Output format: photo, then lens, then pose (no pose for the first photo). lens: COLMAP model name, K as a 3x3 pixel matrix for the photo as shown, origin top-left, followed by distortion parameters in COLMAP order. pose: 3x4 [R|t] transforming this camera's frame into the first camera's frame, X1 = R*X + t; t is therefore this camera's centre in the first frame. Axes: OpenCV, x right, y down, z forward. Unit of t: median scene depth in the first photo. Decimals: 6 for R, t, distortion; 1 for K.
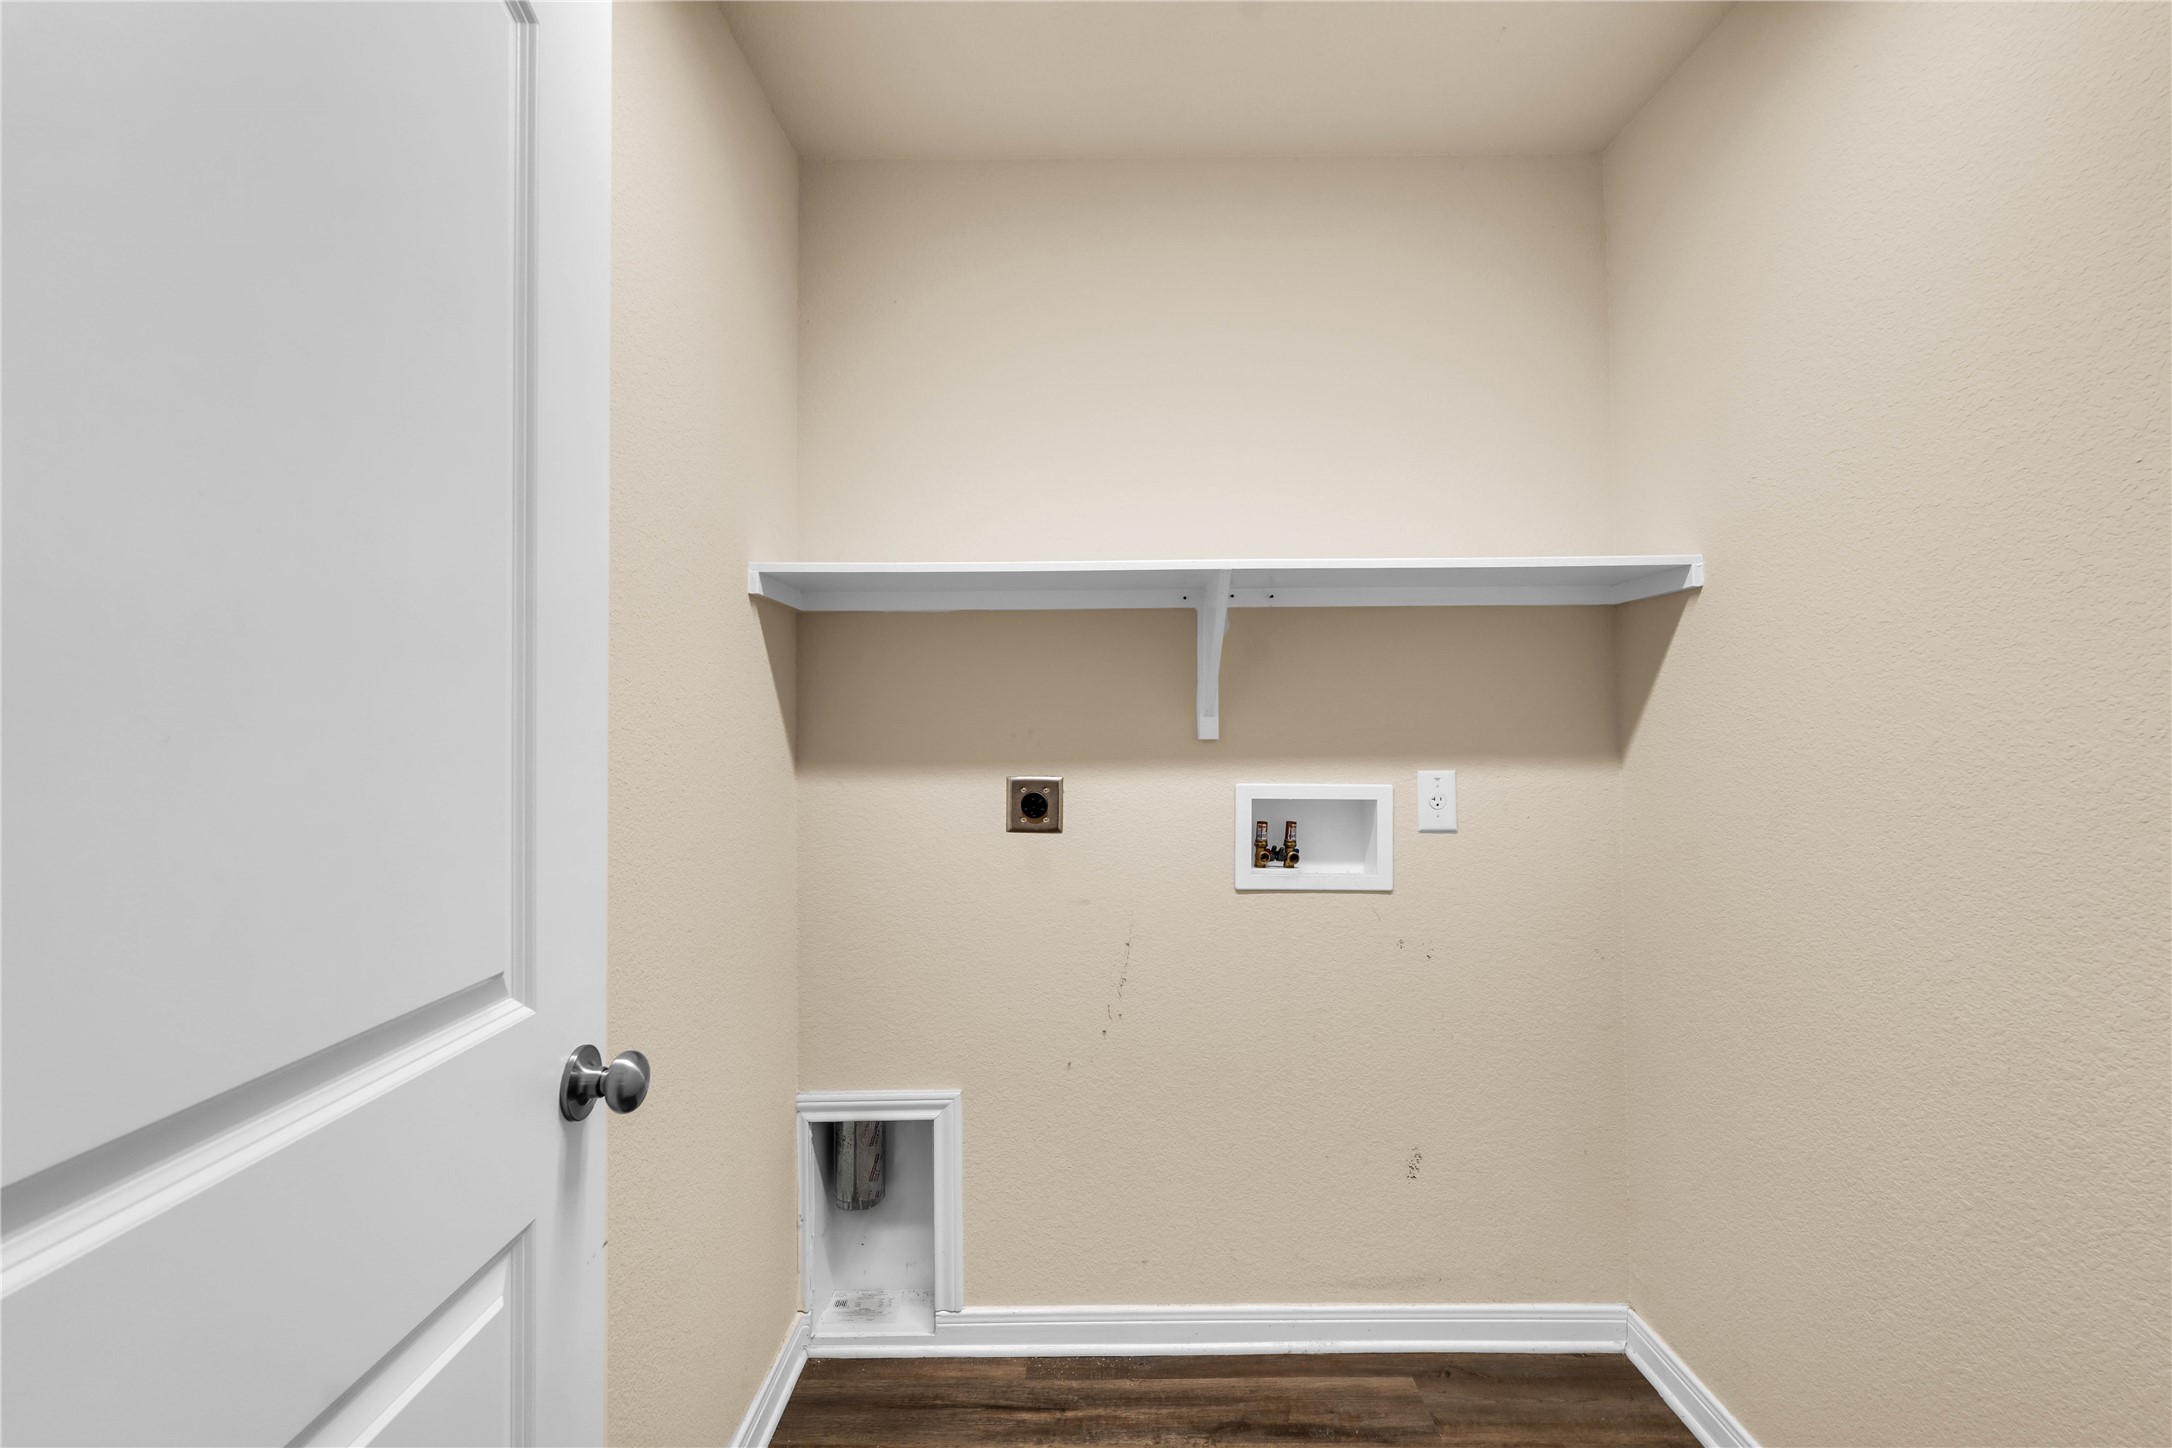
lens RADIAL K [[1008.9, 0, 1116.5], [0, 1008.9, 681.8], [0, 0, 1]] dist [-0.004398, 0.000912]
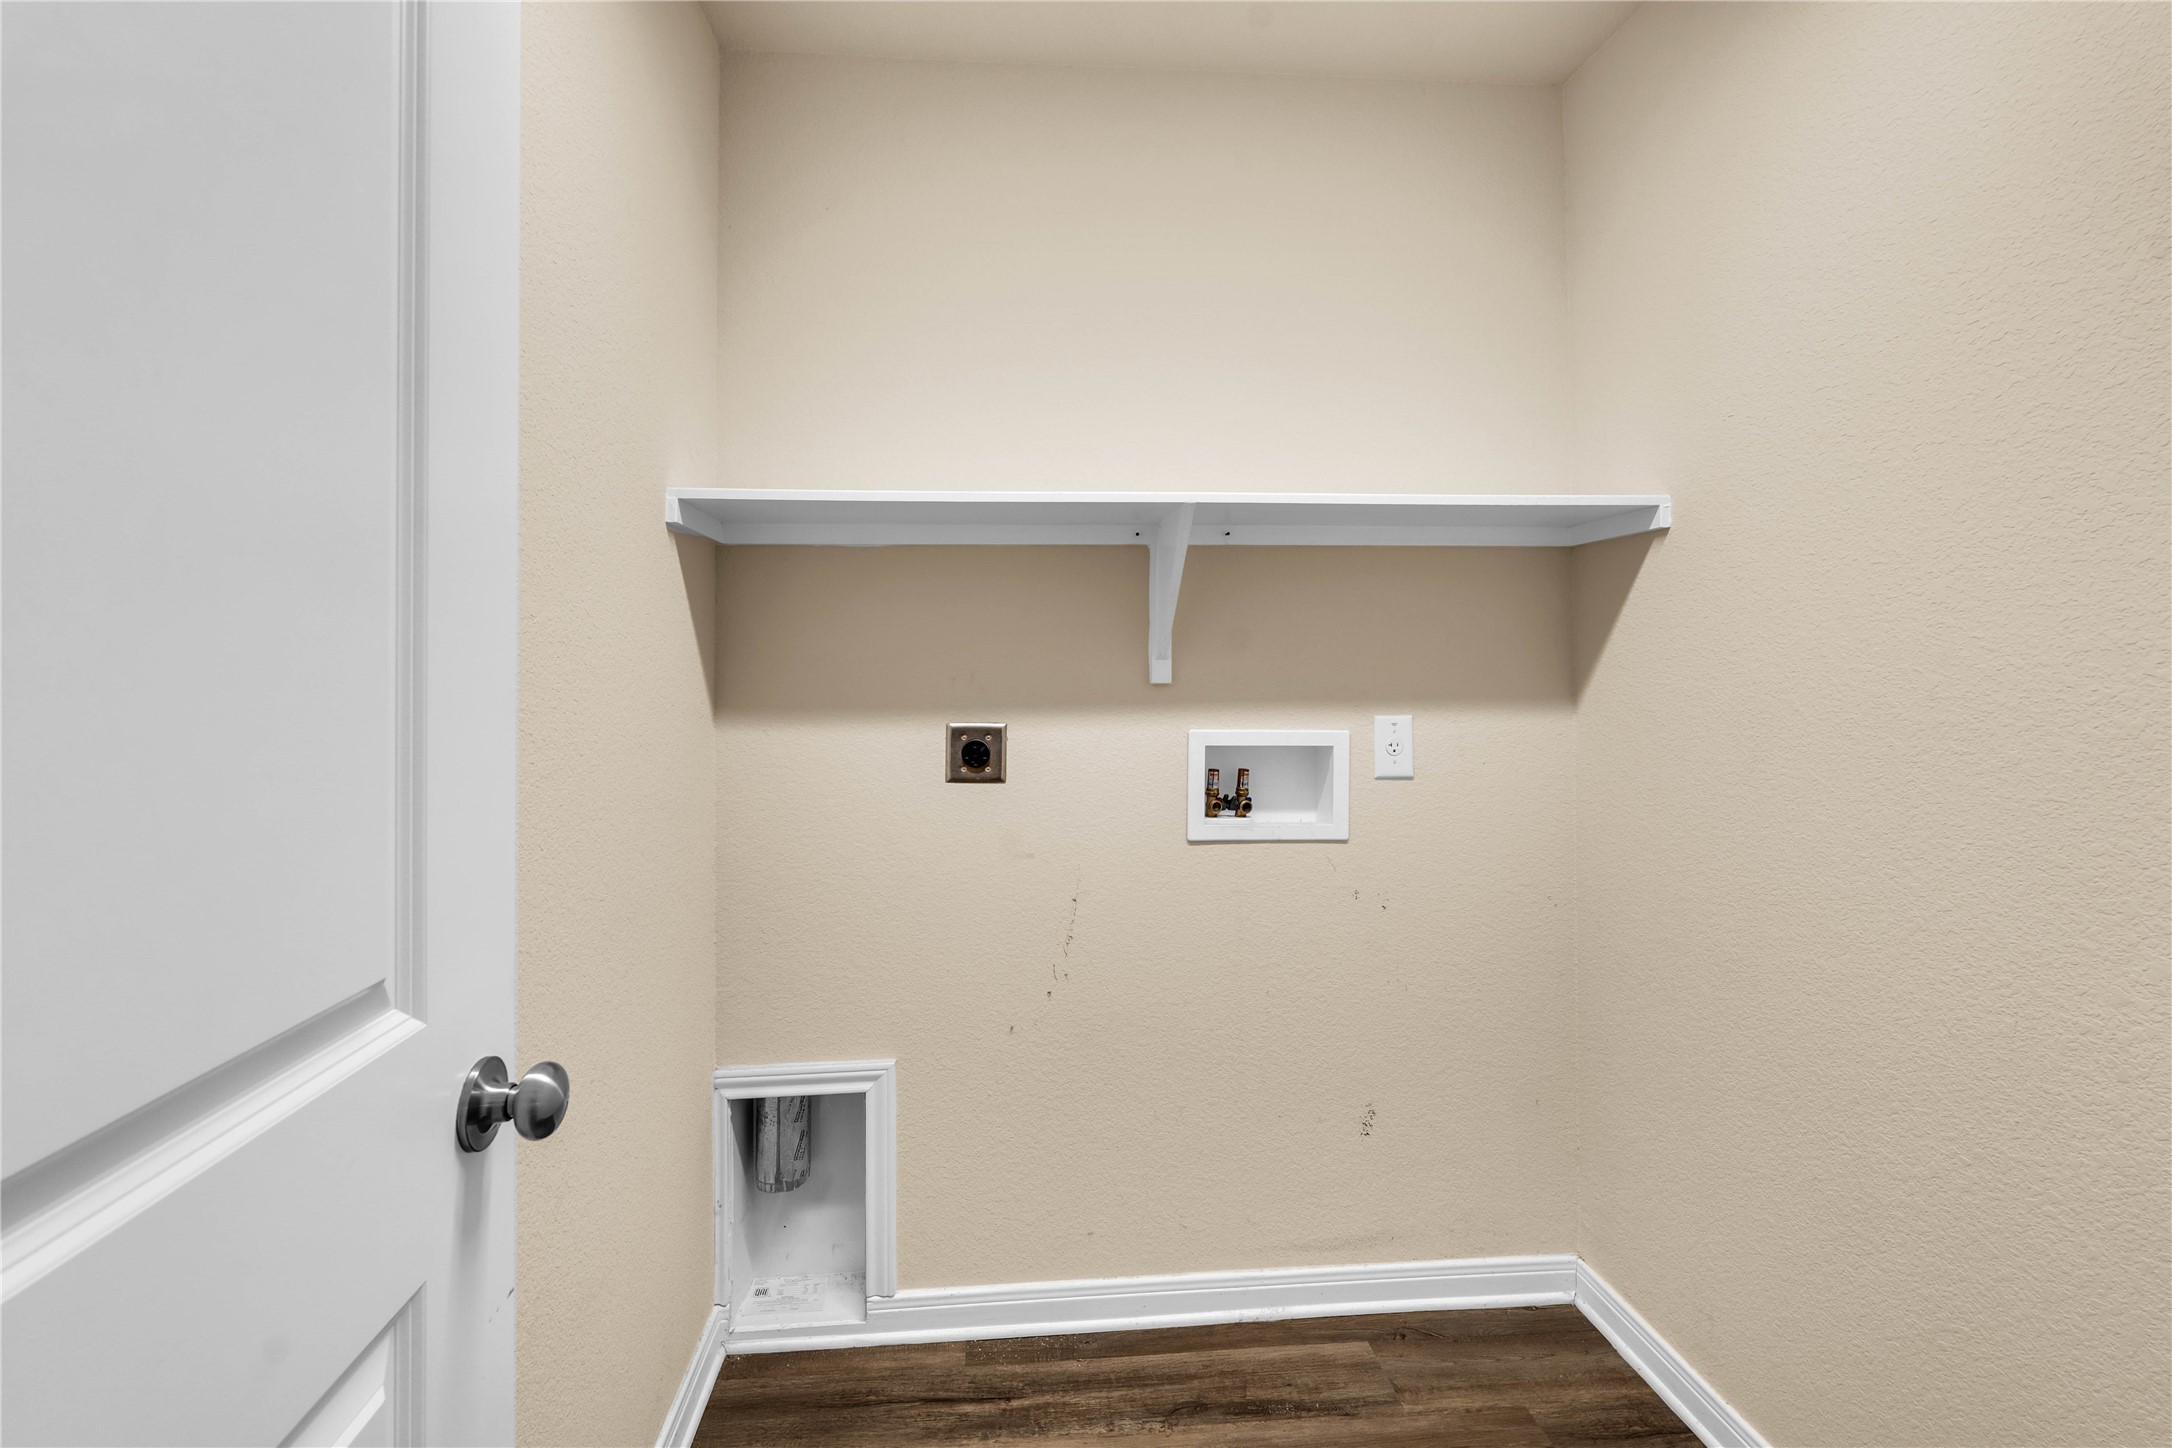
lens RADIAL K [[989.9, 0, 1093.9], [0, 989.9, 631.6], [0, 0, 1]] dist [-0.002548, -0.000107]
pose [[0.996524, 0.004136, 0.083200, -0.052152], [-0.004543, 0.999979, 0.004709, 0.004062], [-0.083178, -0.005070, 0.996522, 0.079218]]
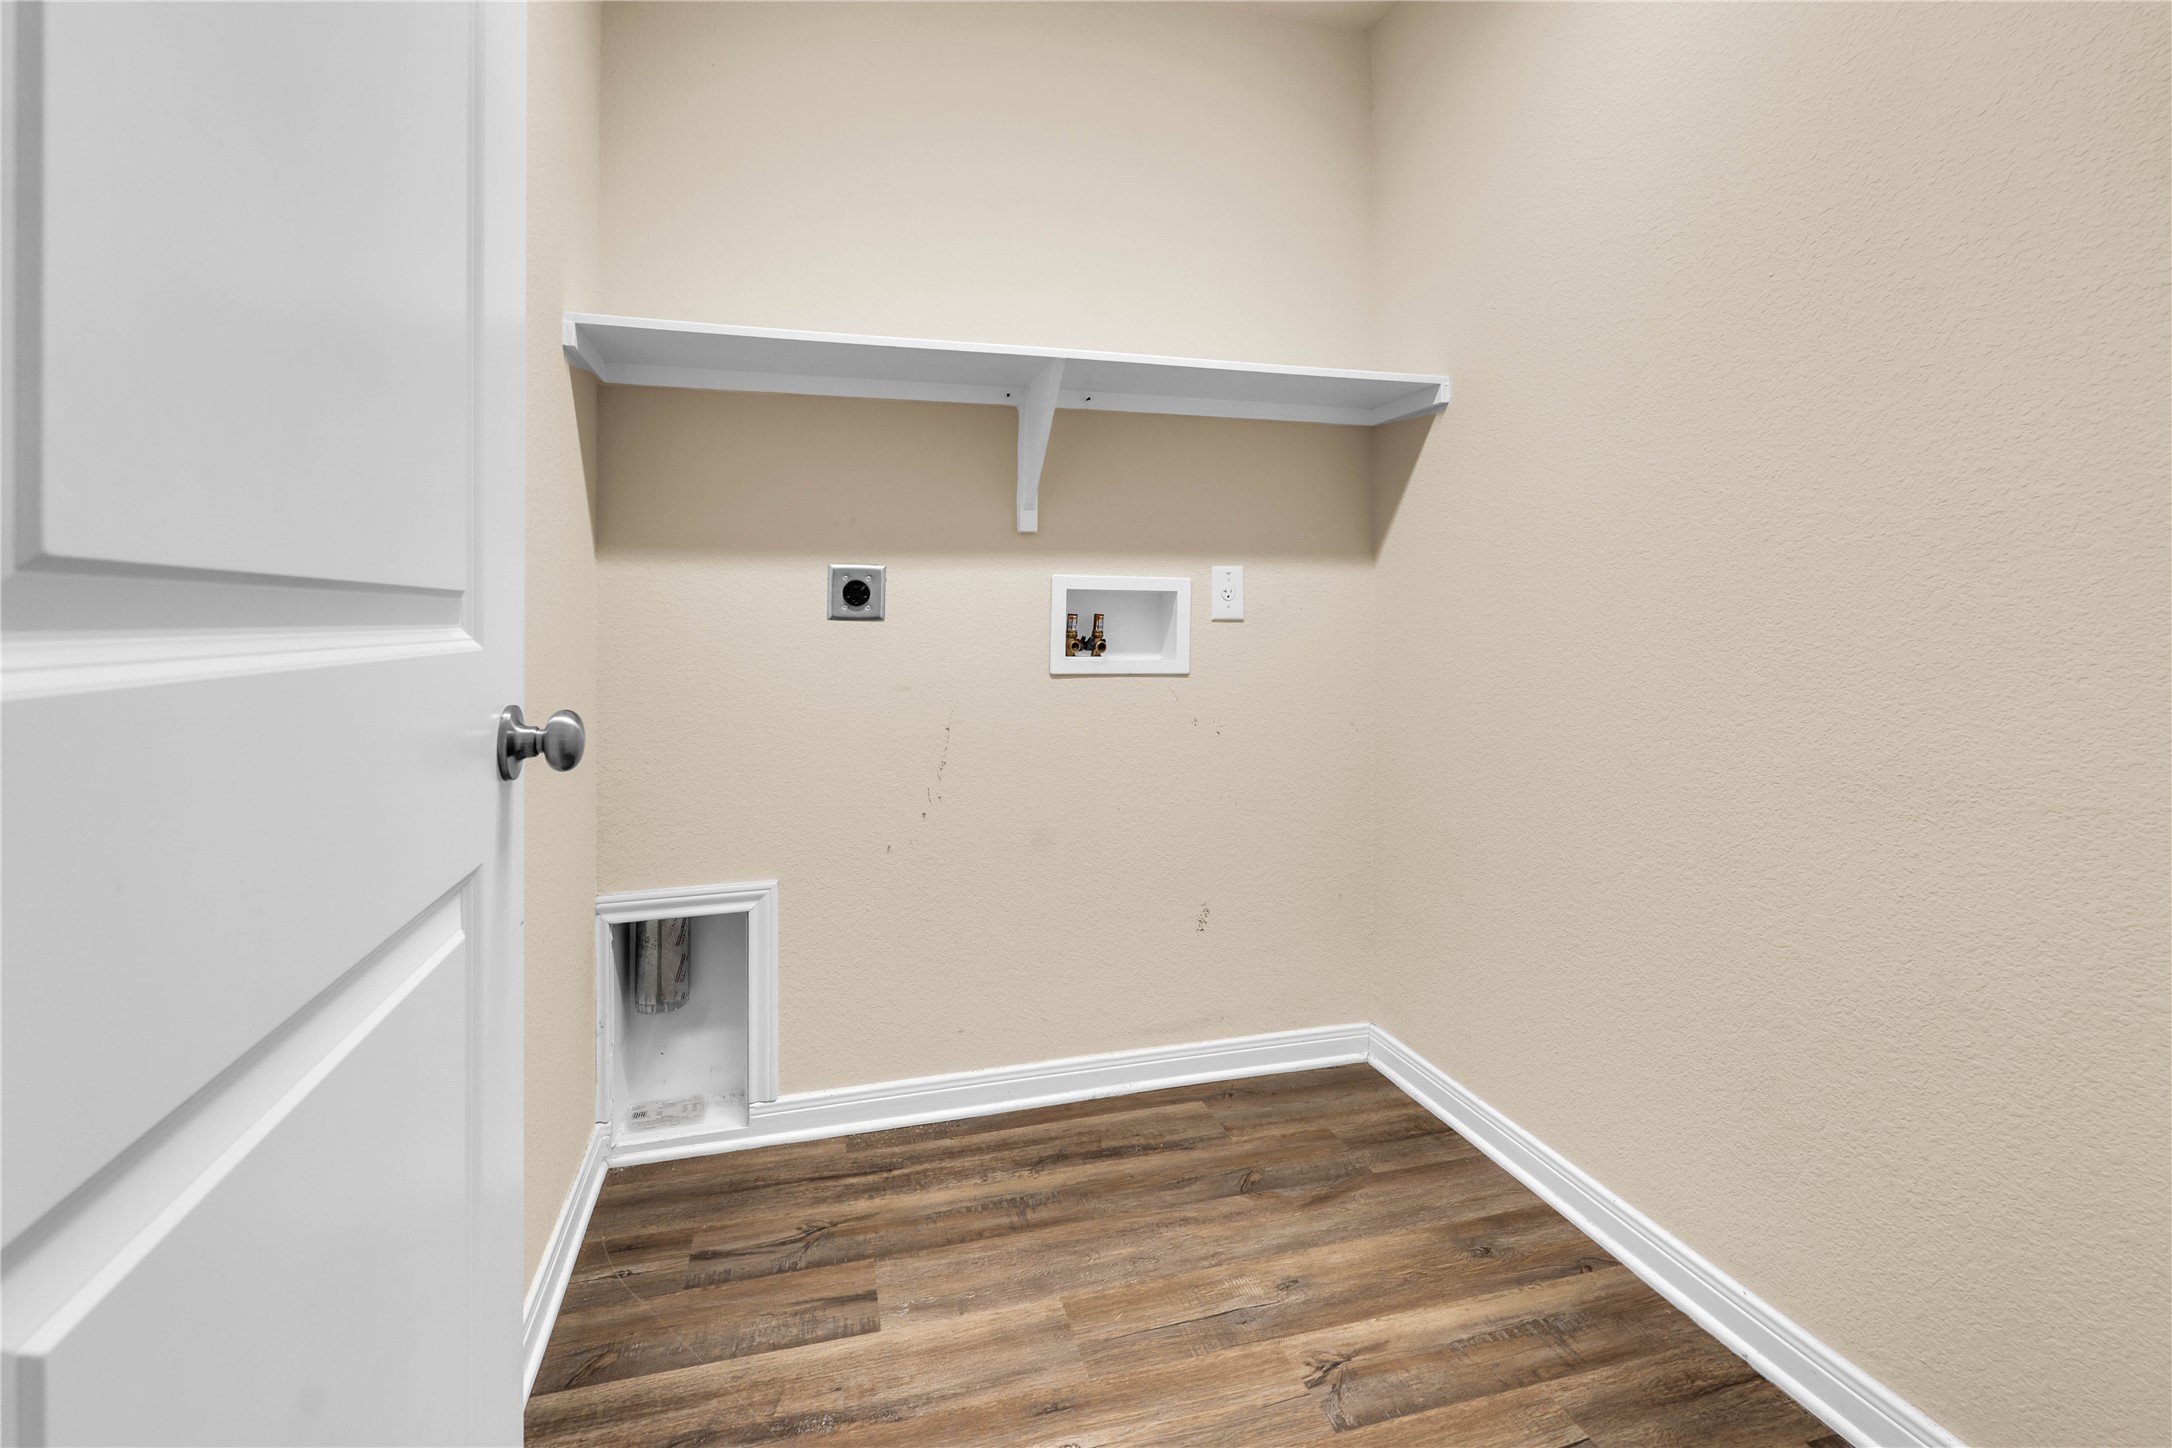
lens RADIAL K [[1008.9, 0, 1117.3], [0, 1008.9, 612.9], [0, 0, 1]] dist [-0.004398, 0.000912]
pose [[0.959286, 0.005838, 0.282375, -0.122513], [-0.013503, 0.999591, 0.025205, 0.119302], [-0.282112, -0.027991, 0.958973, -0.043005]]
